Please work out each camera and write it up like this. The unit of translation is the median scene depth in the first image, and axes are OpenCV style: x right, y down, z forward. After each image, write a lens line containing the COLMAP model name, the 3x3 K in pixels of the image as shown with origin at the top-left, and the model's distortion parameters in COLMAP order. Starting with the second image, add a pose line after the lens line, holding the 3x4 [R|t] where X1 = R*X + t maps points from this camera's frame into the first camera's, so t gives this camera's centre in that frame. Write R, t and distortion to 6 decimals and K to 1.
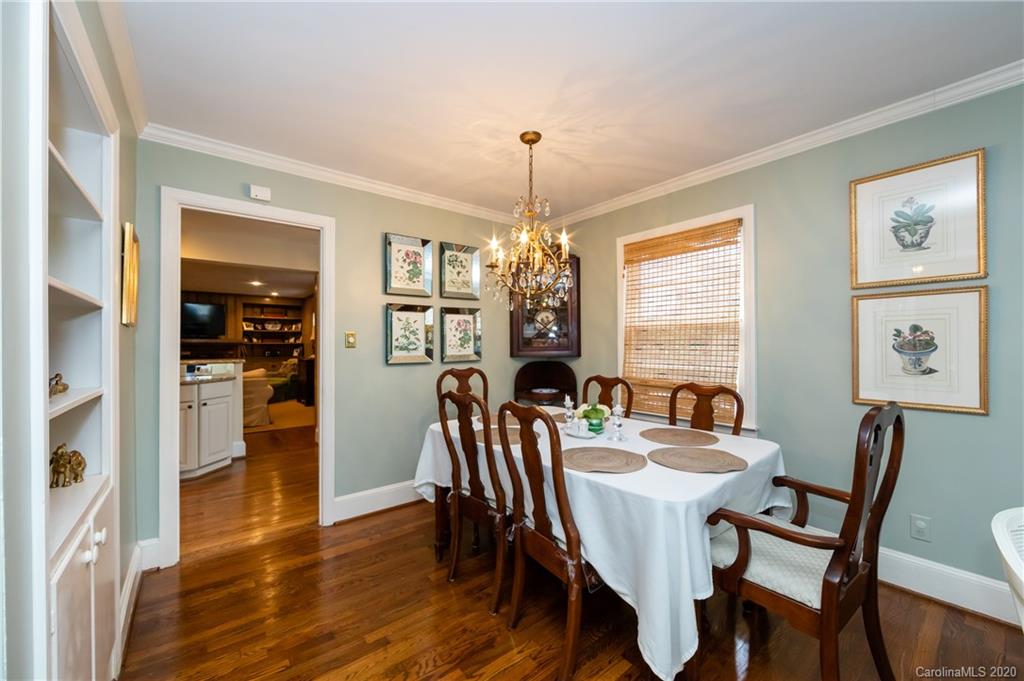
lens RADIAL K [[400.0, 0, 519.5], [0, 400.0, 343.7], [0, 0, 1]] dist [-0.009176, 0.000946]
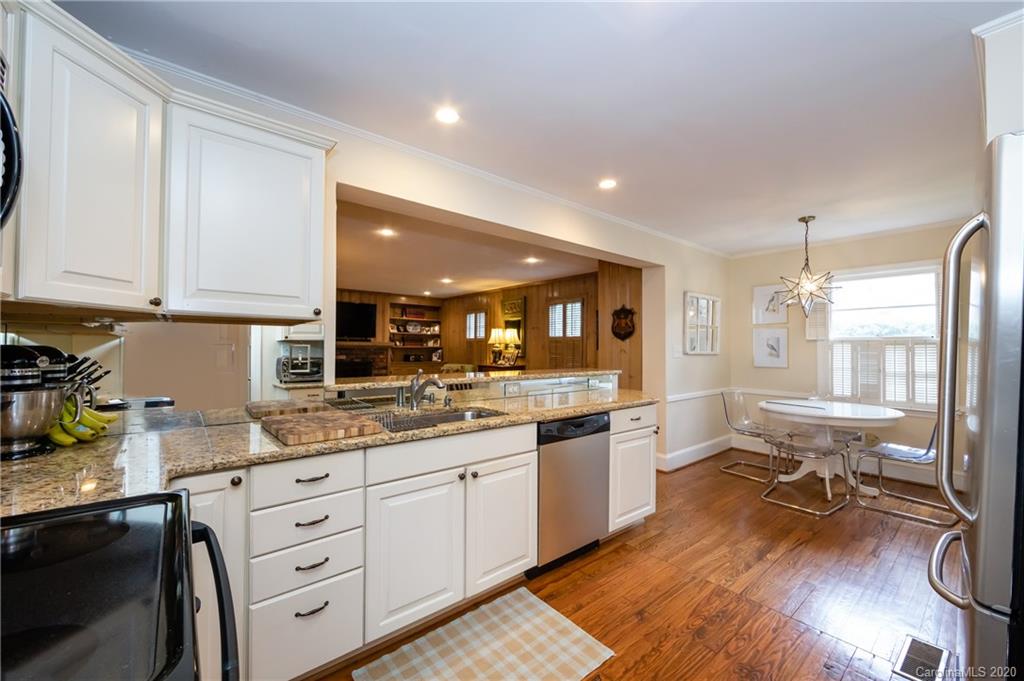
lens RADIAL K [[400.0, 0, 510.3], [0, 400.0, 345.3], [0, 0, 1]] dist [-0.009176, 0.000946]
pose [[0.999981, 0.003517, -0.005092, -0.401975], [-0.003522, 0.999993, -0.001142, -0.004222], [0.005088, 0.001160, 0.999986, 0.081736]]
